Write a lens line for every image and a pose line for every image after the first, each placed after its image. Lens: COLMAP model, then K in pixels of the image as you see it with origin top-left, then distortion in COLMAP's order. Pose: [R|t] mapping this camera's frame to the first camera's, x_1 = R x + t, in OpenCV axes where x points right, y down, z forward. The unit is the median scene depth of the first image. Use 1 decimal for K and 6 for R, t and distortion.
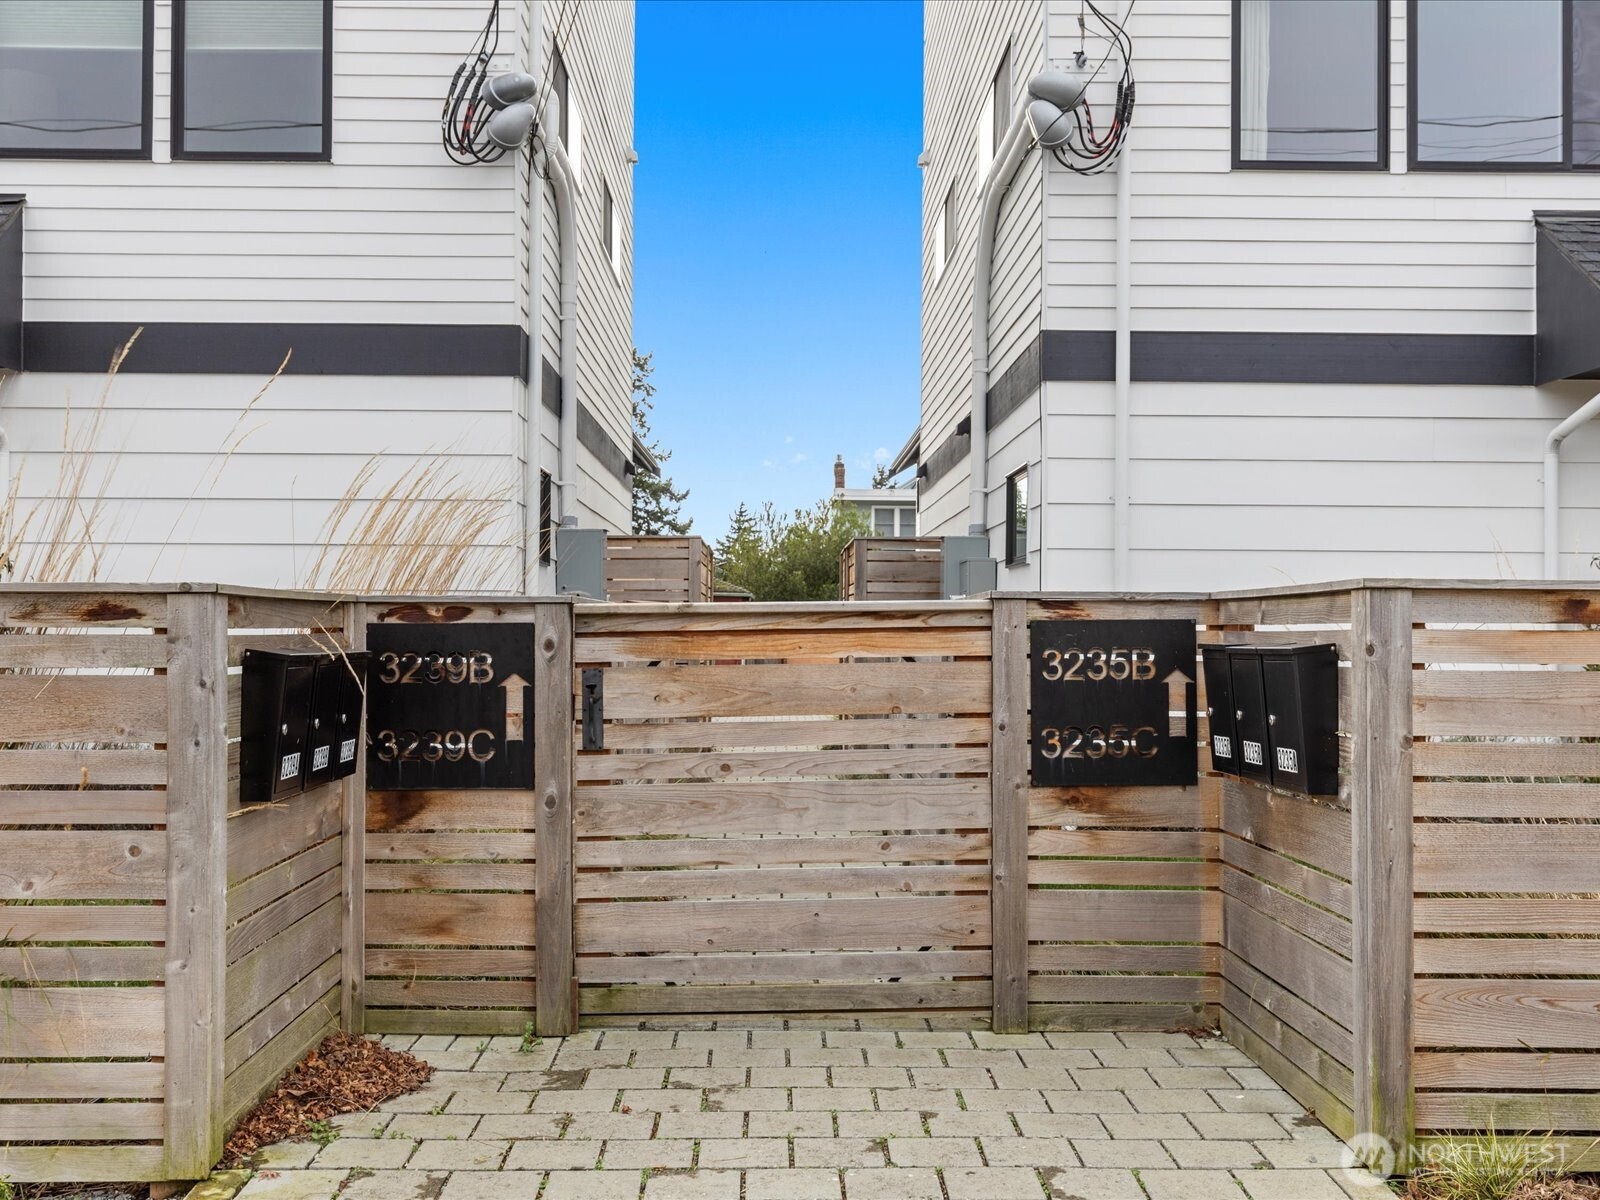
lens RADIAL K [[1420.0, 0, 793.3], [0, 1420.0, 606.2], [0, 0, 1]] dist [-0.003066, 0.005138]
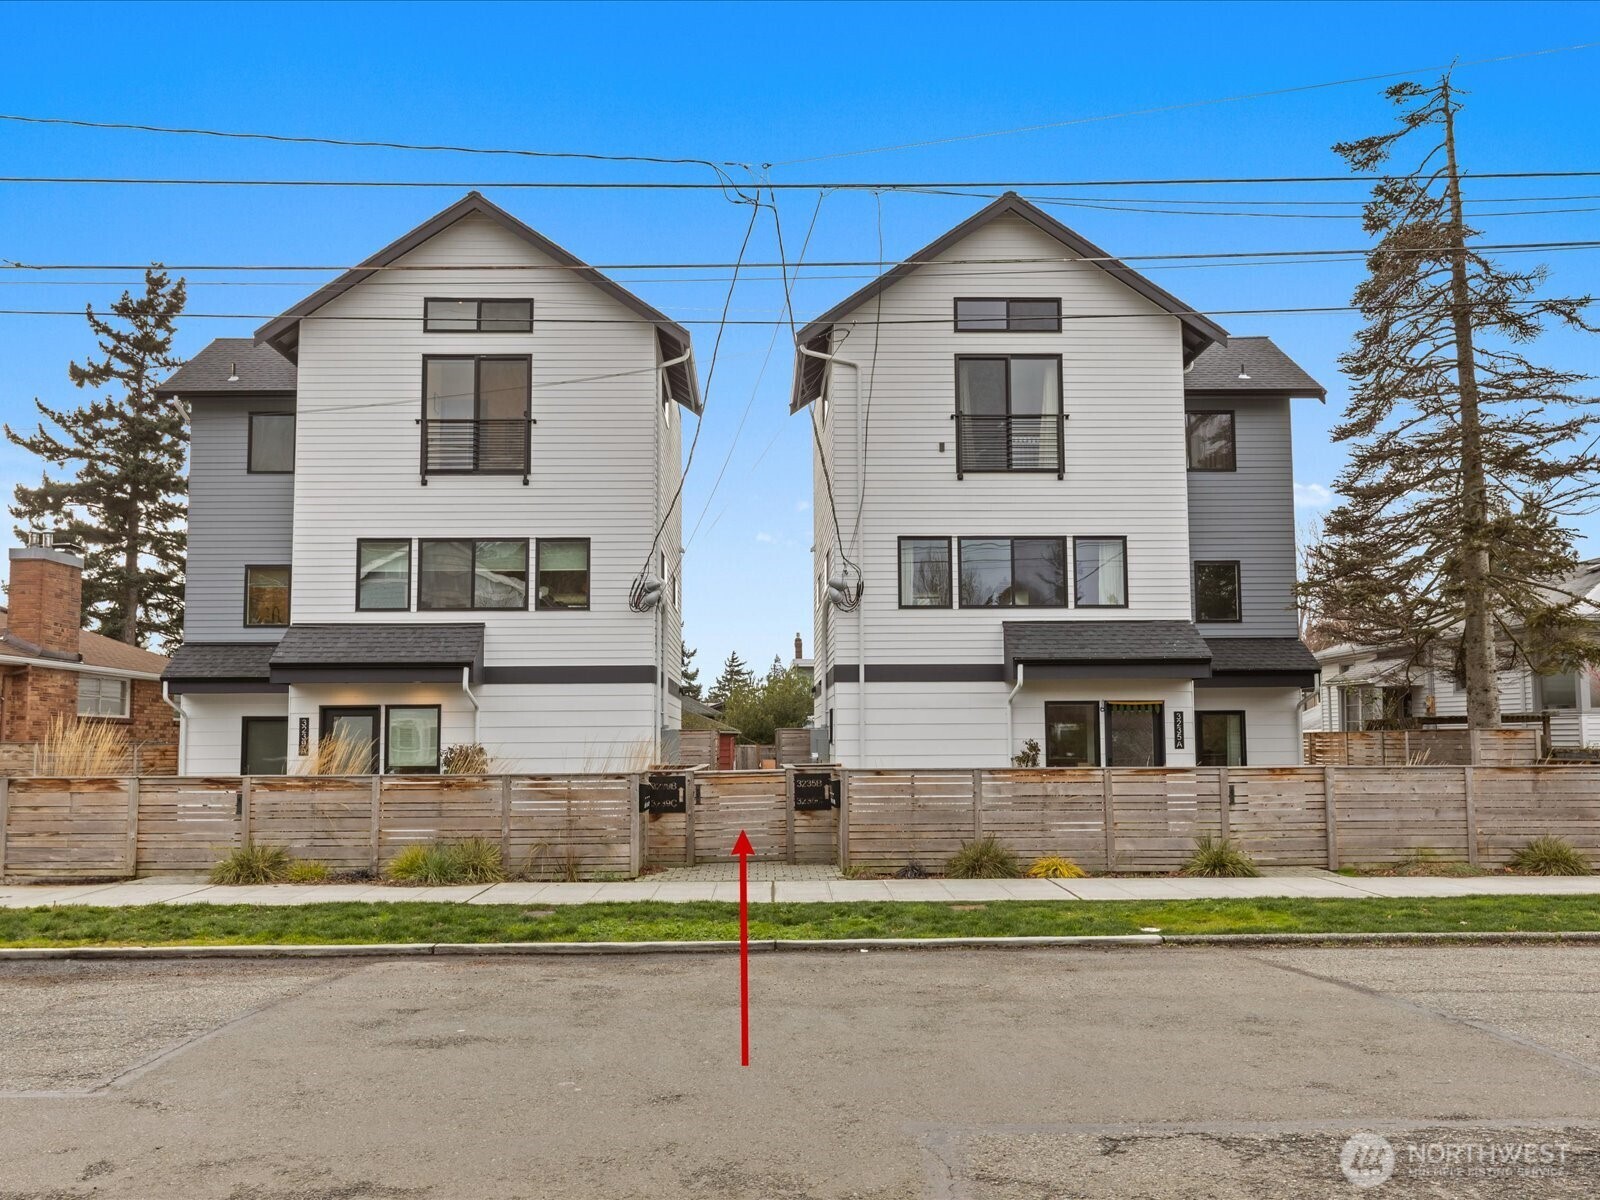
lens RADIAL K [[1420.0, 0, 809.1], [0, 1420.0, 601.7], [0, 0, 1]] dist [-0.003066, 0.005138]
pose [[0.999810, -0.011393, 0.015832, 0.147435], [0.012535, 0.997178, -0.074022, -0.201101], [-0.014944, 0.074206, 0.997131, -3.552749]]
